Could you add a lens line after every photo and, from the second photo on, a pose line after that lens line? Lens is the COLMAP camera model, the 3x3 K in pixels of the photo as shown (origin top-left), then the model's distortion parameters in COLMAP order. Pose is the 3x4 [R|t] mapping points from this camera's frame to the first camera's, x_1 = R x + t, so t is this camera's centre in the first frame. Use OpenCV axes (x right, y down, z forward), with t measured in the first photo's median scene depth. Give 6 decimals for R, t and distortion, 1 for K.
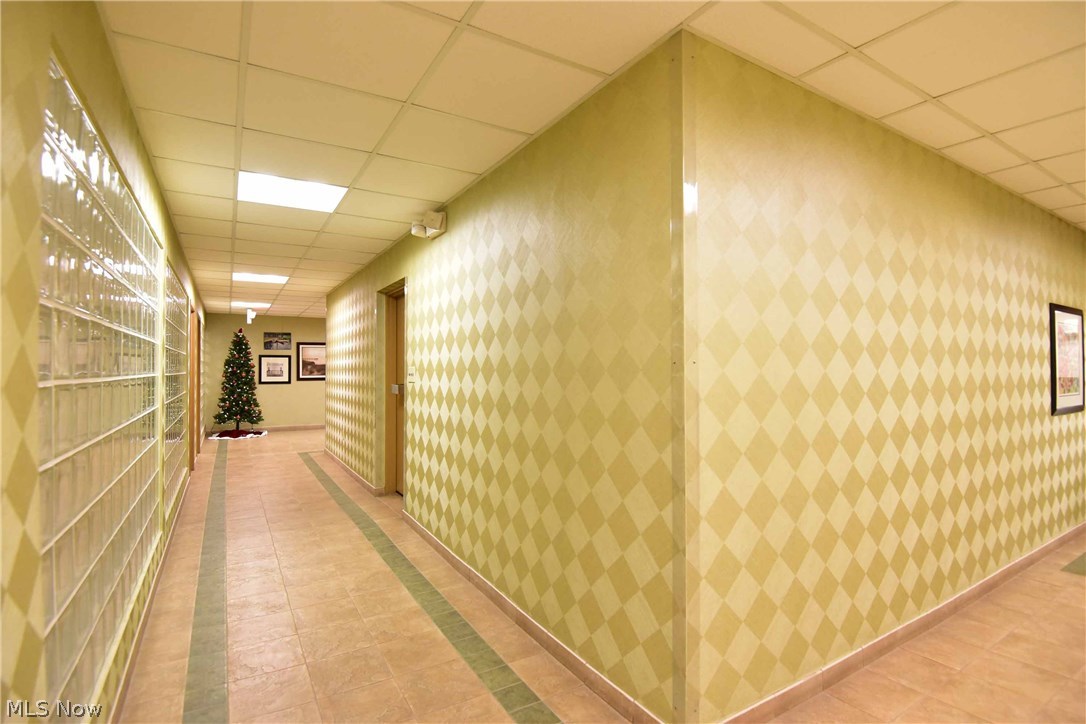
lens RADIAL K [[550.9, 0, 550.1], [0, 550.9, 362.6], [0, 0, 1]] dist [-0.003454, -0.001002]
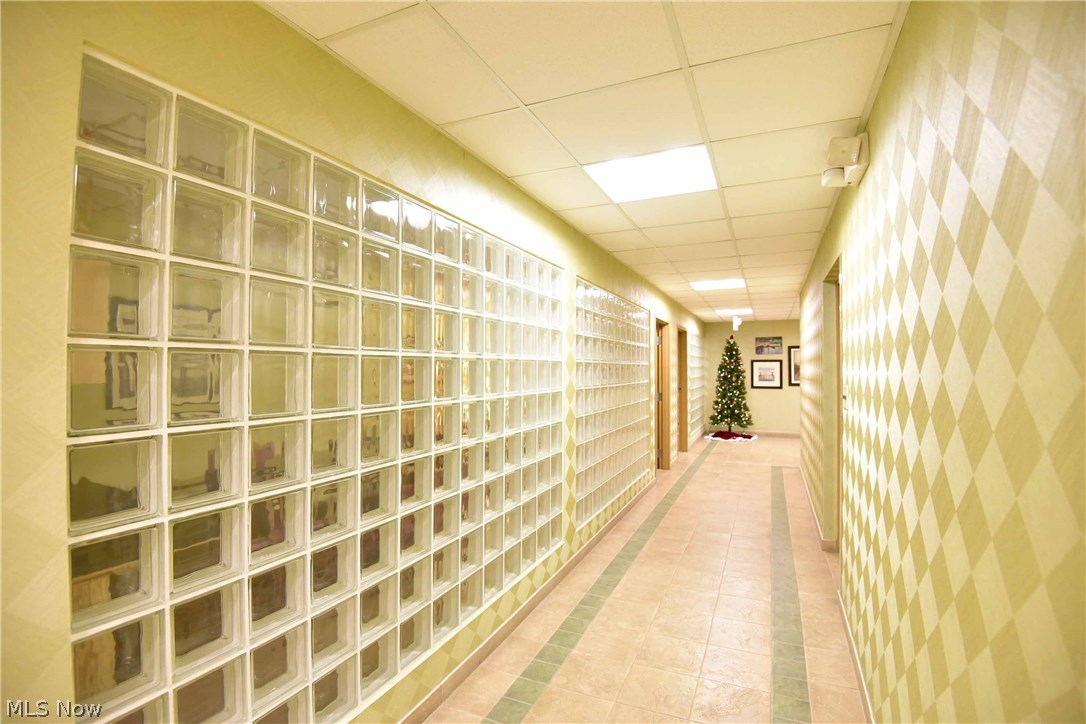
lens RADIAL K [[513.9, 0, 540.3], [0, 513.9, 363.8], [0, 0, 1]] dist [-0.004512, -0.001204]
pose [[0.583969, -0.005307, -0.811759, 0.017048], [0.007092, 0.999974, -0.001436, -0.008719], [0.811745, -0.004918, 0.583991, 0.135755]]
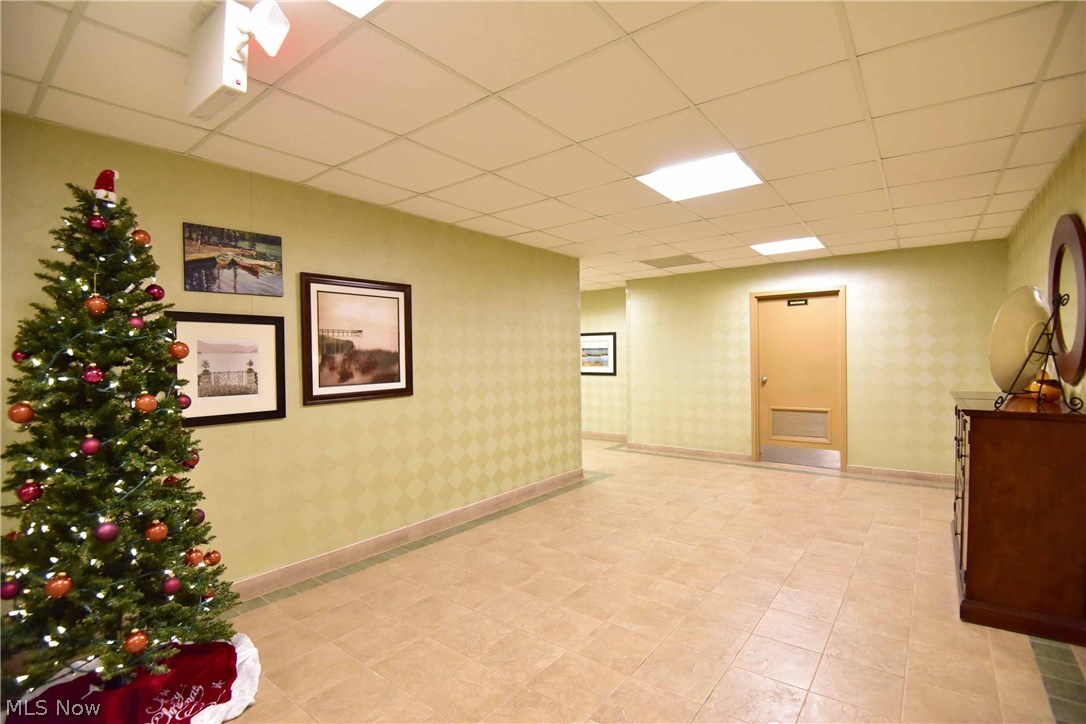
lens RADIAL K [[513.9, 0, 538.4], [0, 513.9, 357.3], [0, 0, 1]] dist [-0.004512, -0.001204]
pose [[0.928135, -0.022729, 0.371548, -0.491300], [0.019618, 0.999734, 0.012152, 0.007180], [-0.371725, -0.003989, 0.928334, 0.776189]]
